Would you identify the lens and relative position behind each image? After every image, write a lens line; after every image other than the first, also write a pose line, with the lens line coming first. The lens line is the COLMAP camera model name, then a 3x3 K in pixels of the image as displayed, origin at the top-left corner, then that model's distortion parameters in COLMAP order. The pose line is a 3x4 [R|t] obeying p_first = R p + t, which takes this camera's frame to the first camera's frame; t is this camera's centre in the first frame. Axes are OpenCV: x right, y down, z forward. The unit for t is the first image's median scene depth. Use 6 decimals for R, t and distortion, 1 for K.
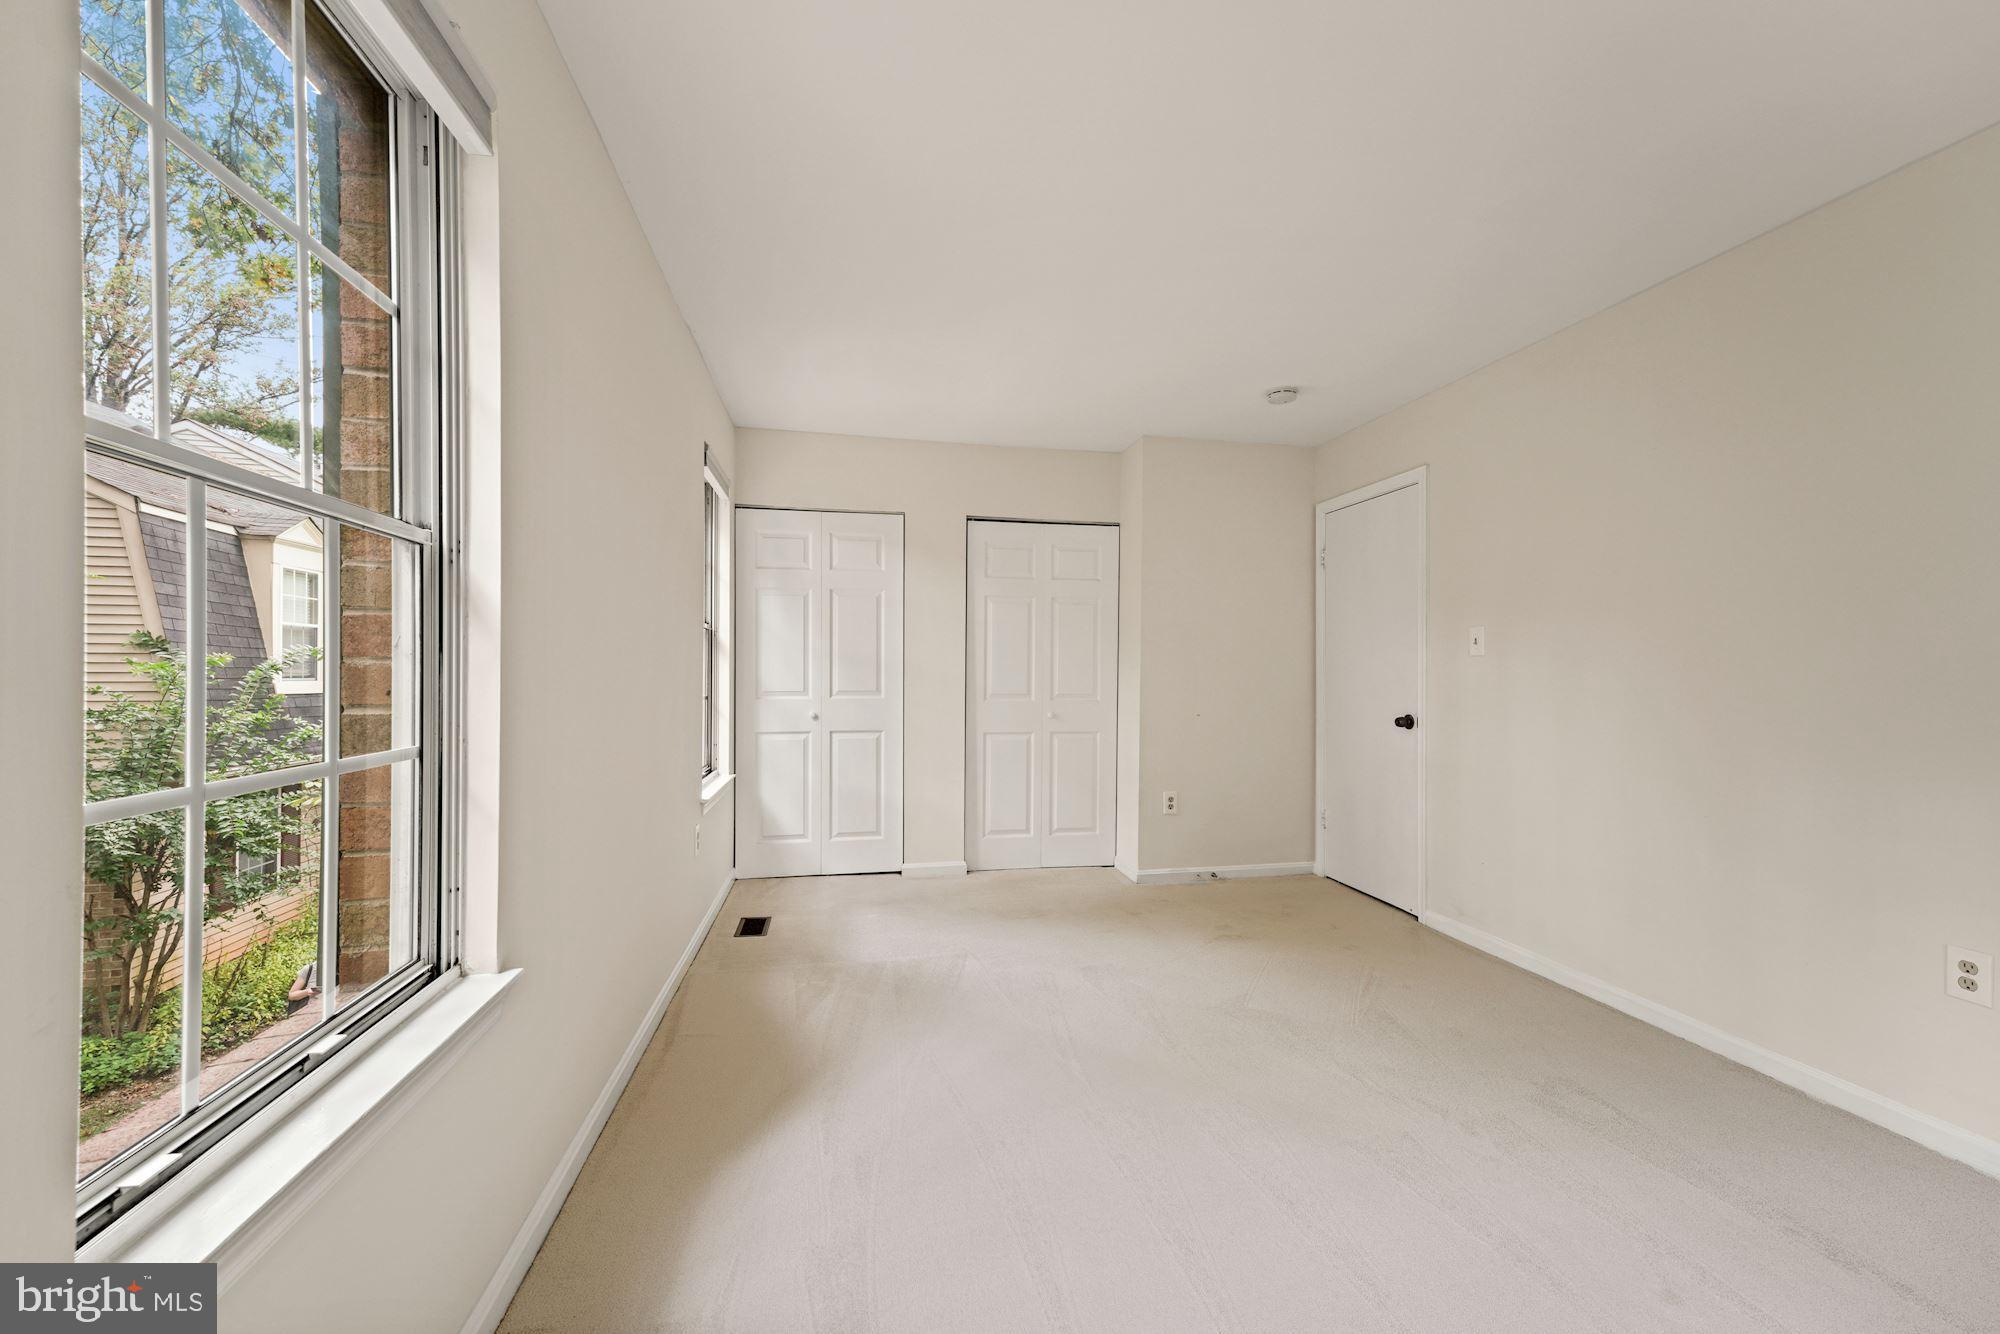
lens RADIAL K [[800.7, 0, 993.5], [0, 800.7, 656.9], [0, 0, 1]] dist [-0.001211, -0.000092]
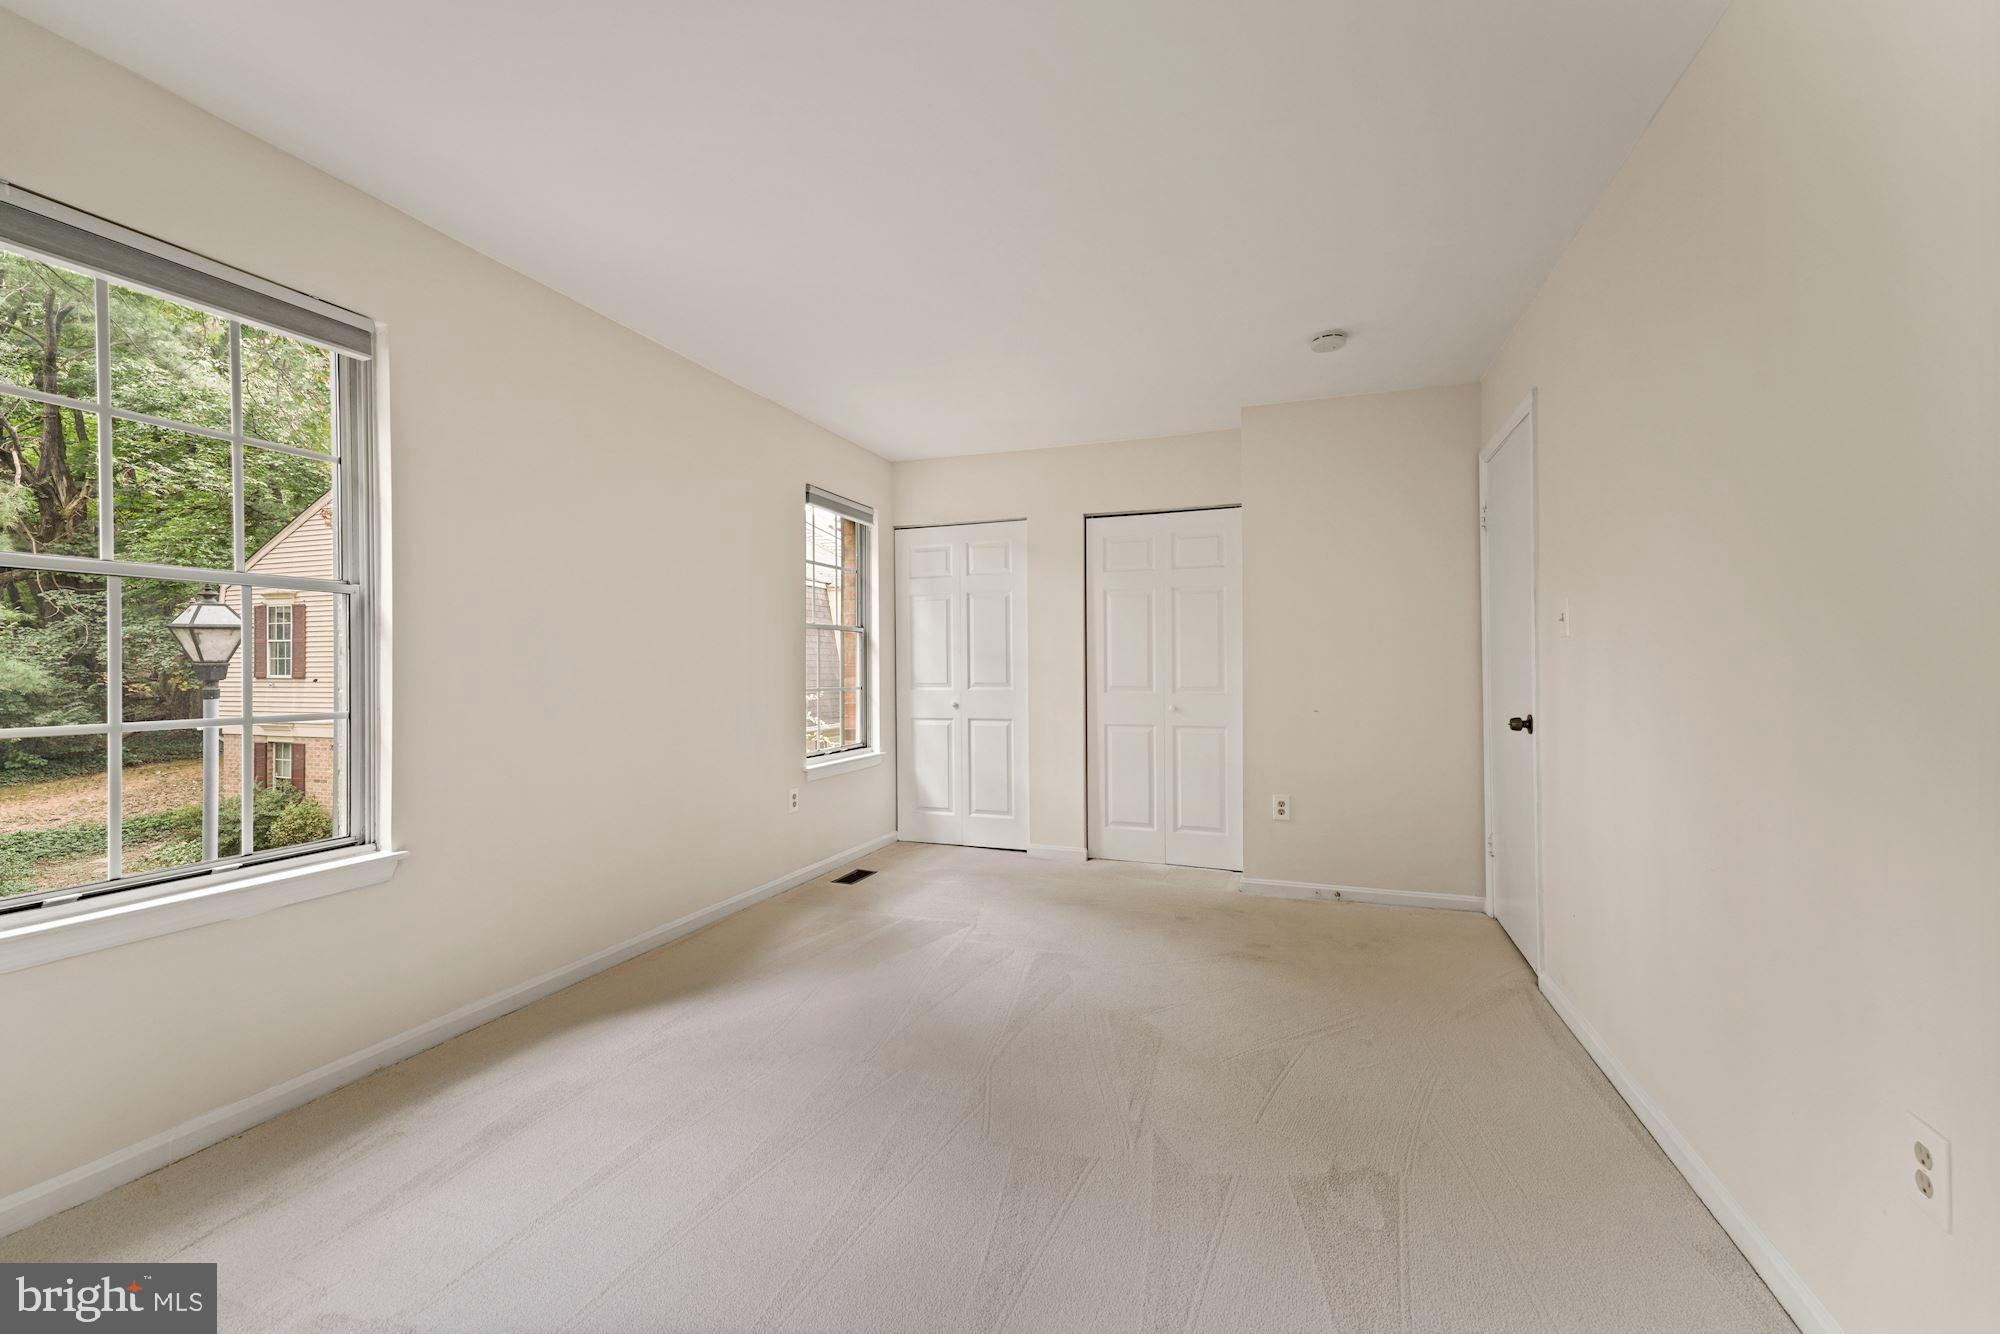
lens RADIAL K [[780.6, 0, 1001.1], [0, 780.6, 646.8], [0, 0, 1]] dist [0.015753, 0.000077]
pose [[0.859233, -0.021284, -0.511142, 0.400796], [0.017717, 0.999773, -0.011847, 0.005685], [0.511278, 0.001123, 0.859415, 0.077230]]
